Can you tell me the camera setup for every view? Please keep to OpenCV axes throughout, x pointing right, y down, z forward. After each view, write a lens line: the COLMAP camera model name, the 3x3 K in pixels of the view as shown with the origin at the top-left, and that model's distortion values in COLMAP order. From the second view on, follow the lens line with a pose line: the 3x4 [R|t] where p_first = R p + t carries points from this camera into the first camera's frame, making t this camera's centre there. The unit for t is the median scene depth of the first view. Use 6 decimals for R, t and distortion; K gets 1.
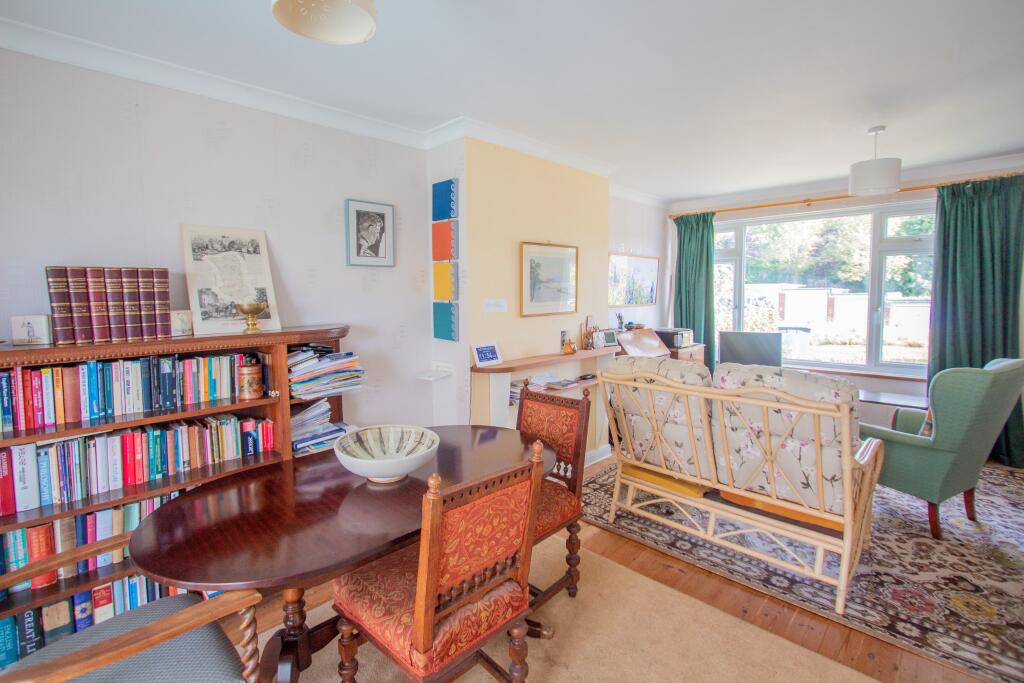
lens RADIAL K [[467.2, 0, 508.6], [0, 467.2, 327.6], [0, 0, 1]] dist [-0.005333, -0.000262]
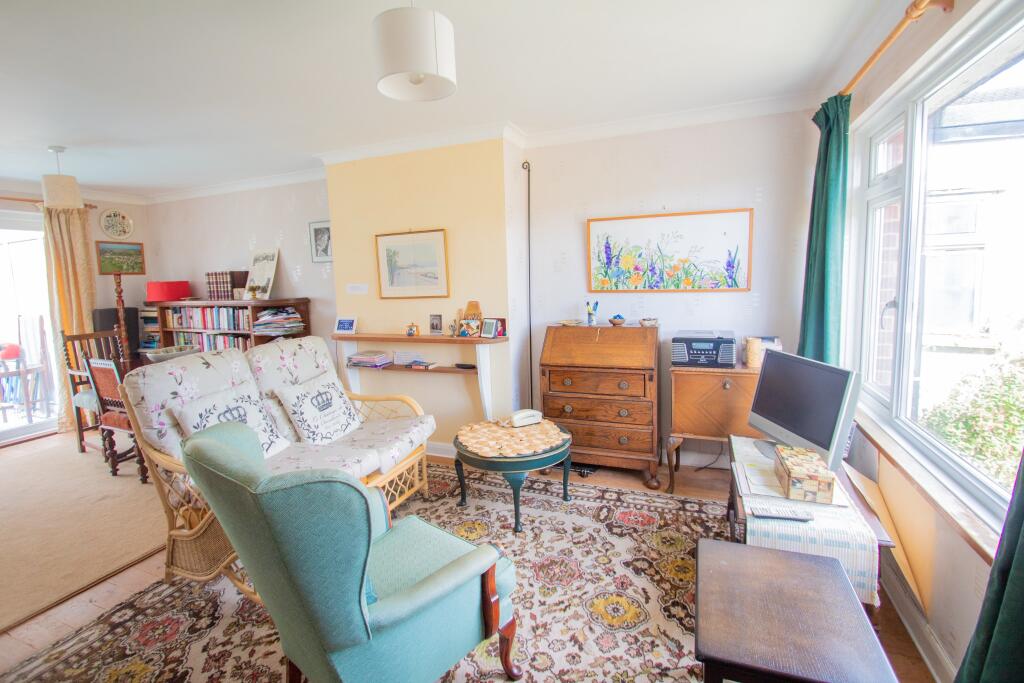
lens RADIAL K [[473.8, 0, 497.1], [0, 473.8, 324.9], [0, 0, 1]] dist [-0.003907, -0.000774]
pose [[0.358607, 0.100565, -0.928056, 1.576712], [-0.041377, 0.994915, 0.091821, -0.099828], [0.932571, 0.005473, 0.360944, 1.061114]]
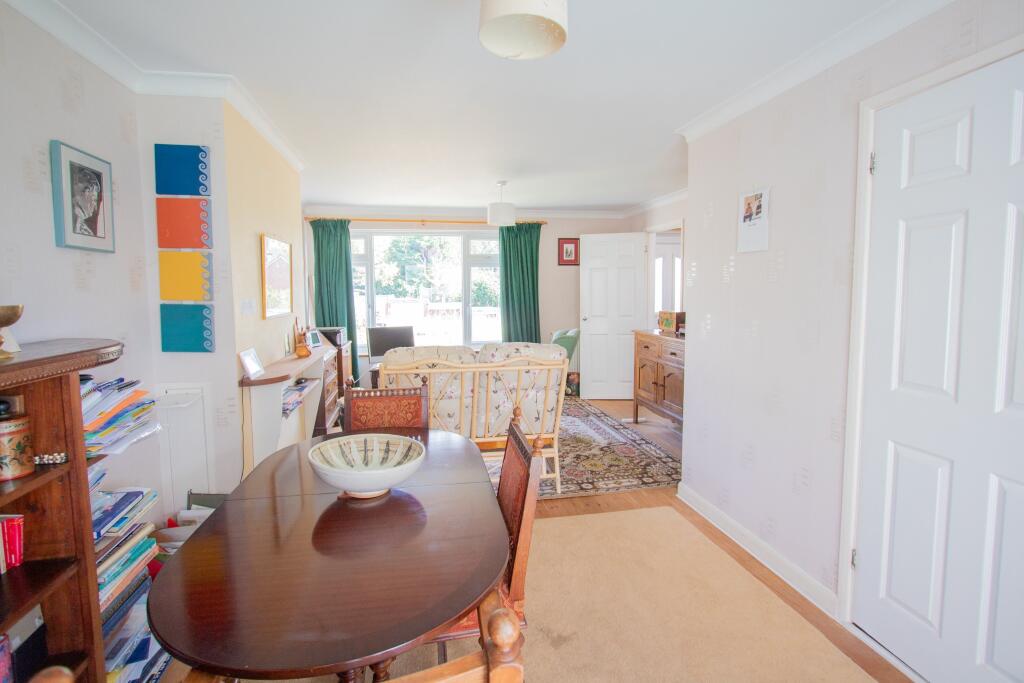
lens RADIAL K [[473.8, 0, 497.1], [0, 473.8, 324.9], [0, 0, 1]] dist [-0.003907, -0.000774]
pose [[0.584578, -0.053351, 0.809581, -0.550865], [0.064491, 0.997734, 0.019183, -0.001771], [-0.808770, 0.040997, 0.586694, 0.162646]]
